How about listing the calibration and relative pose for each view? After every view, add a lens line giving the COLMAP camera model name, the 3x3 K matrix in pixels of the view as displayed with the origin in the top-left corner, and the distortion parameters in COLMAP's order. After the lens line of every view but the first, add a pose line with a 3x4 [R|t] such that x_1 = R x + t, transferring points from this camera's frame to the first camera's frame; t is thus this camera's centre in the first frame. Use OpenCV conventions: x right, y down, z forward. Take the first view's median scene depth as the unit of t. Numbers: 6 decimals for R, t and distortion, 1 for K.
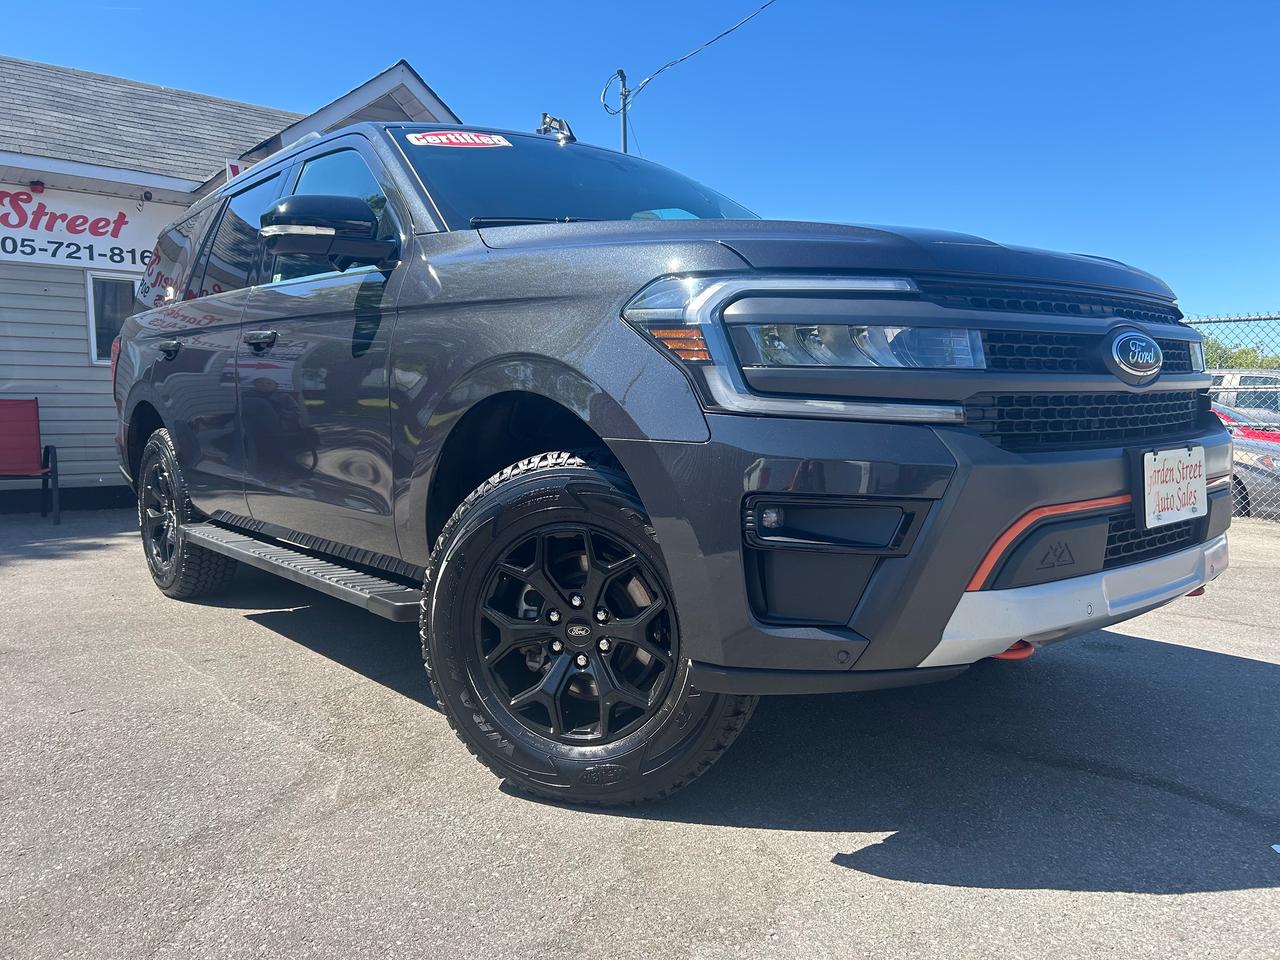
lens RADIAL K [[964.0, 0, 641.9], [0, 964.0, 474.5], [0, 0, 1]] dist [0.074528, -0.101741]
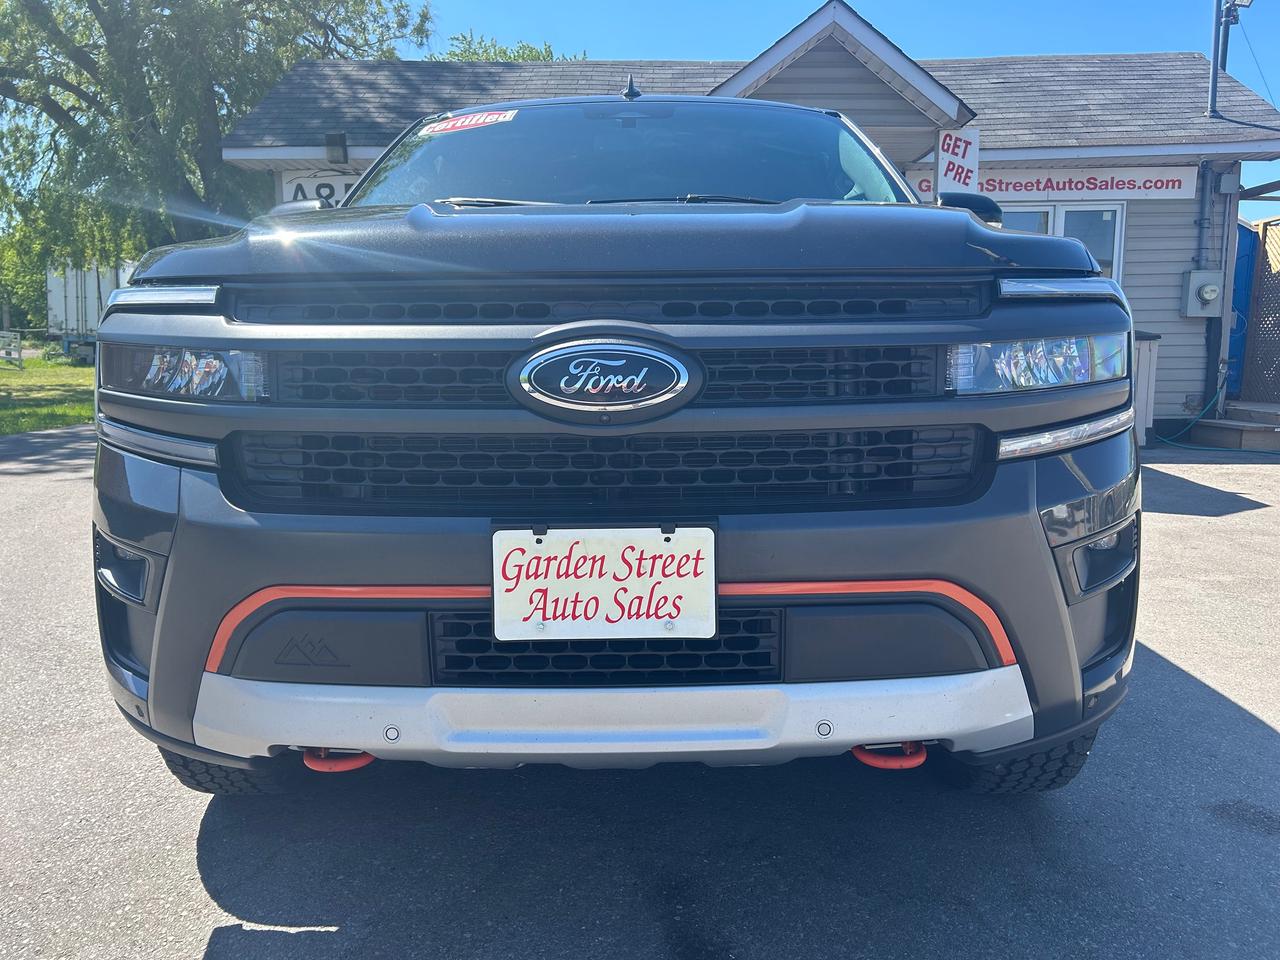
lens RADIAL K [[964.0, 0, 641.9], [0, 964.0, 474.5], [0, 0, 1]] dist [0.074528, -0.101741]
pose [[0.746367, 0.092822, -0.659030, 1.007961], [-0.049339, 0.995219, 0.084295, -0.119785], [0.663703, -0.030399, 0.747378, 0.551795]]
